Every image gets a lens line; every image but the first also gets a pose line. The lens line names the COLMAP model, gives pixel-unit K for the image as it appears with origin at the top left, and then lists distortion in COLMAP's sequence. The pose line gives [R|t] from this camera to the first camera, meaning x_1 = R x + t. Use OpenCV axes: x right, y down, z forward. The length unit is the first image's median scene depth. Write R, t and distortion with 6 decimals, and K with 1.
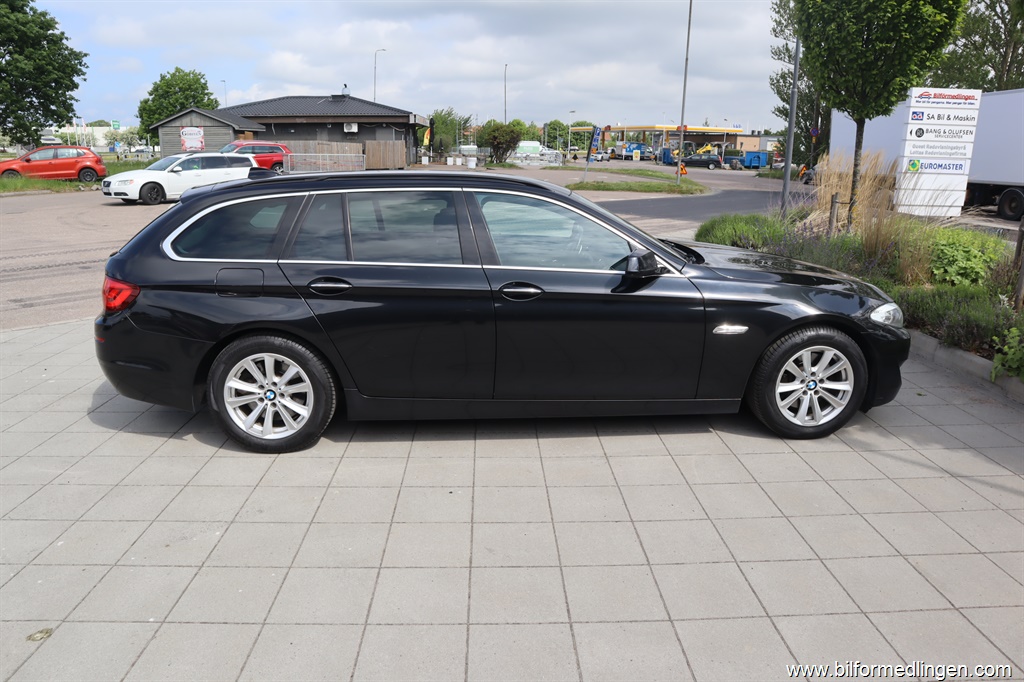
lens RADIAL K [[712.6, 0, 509.9], [0, 712.6, 343.6], [0, 0, 1]] dist [-0.120269, 0.074095]
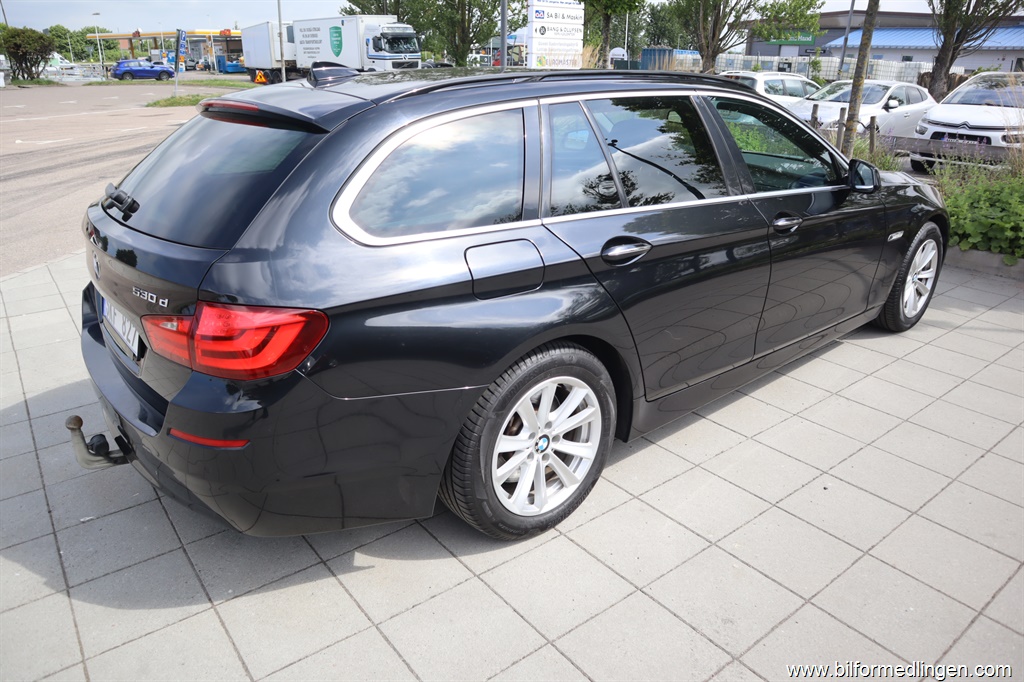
lens RADIAL K [[712.6, 0, 509.9], [0, 712.6, 343.6], [0, 0, 1]] dist [-0.120269, 0.074095]
pose [[0.811082, -0.223276, 0.540642, -0.108404], [0.154950, 0.973275, 0.169487, -0.019250], [-0.564036, -0.053696, 0.824003, 0.081912]]
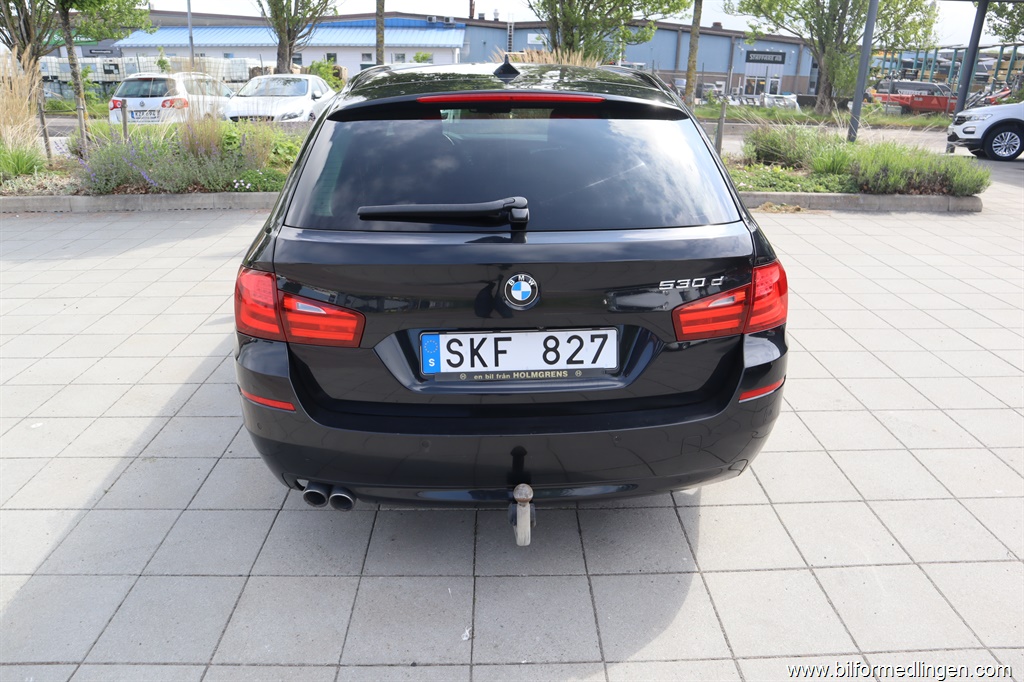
lens RADIAL K [[712.6, 0, 509.9], [0, 712.6, 343.6], [0, 0, 1]] dist [-0.120269, 0.074095]
pose [[0.010363, -0.377636, 0.925896, -0.174255], [0.254628, 0.896419, 0.362763, -0.045411], [-0.966984, 0.232000, 0.105446, 0.181484]]
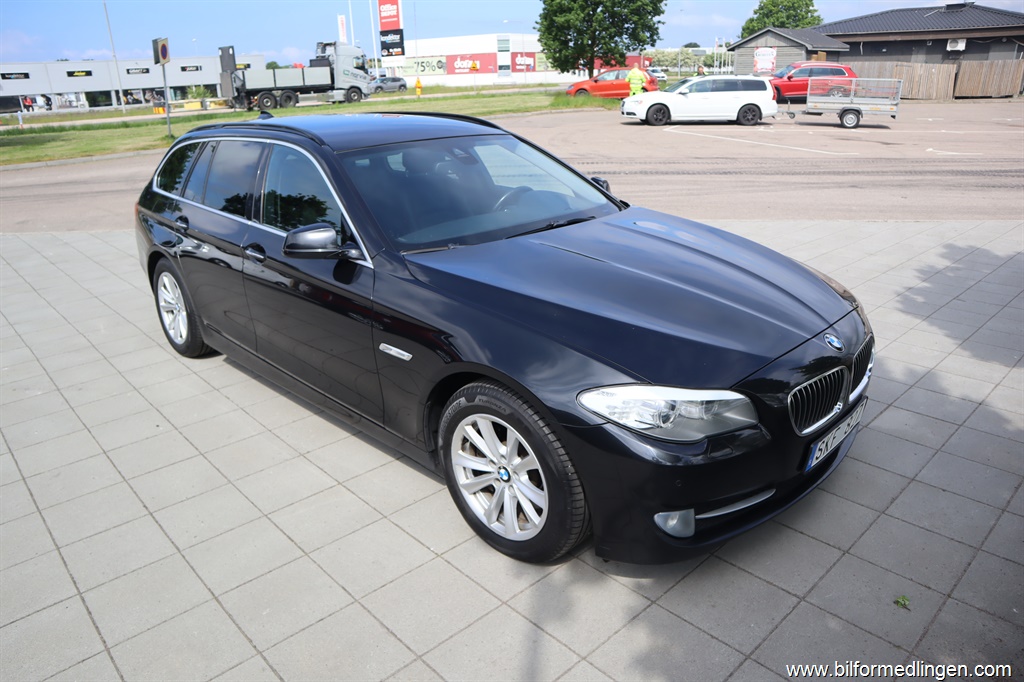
lens RADIAL K [[712.6, 0, 509.9], [0, 712.6, 343.6], [0, 0, 1]] dist [-0.120269, 0.074095]
pose [[0.666657, 0.245230, -0.703868, 0.144409], [-0.169101, 0.969465, 0.177604, -0.028196], [0.725929, 0.000624, 0.687770, 0.095576]]
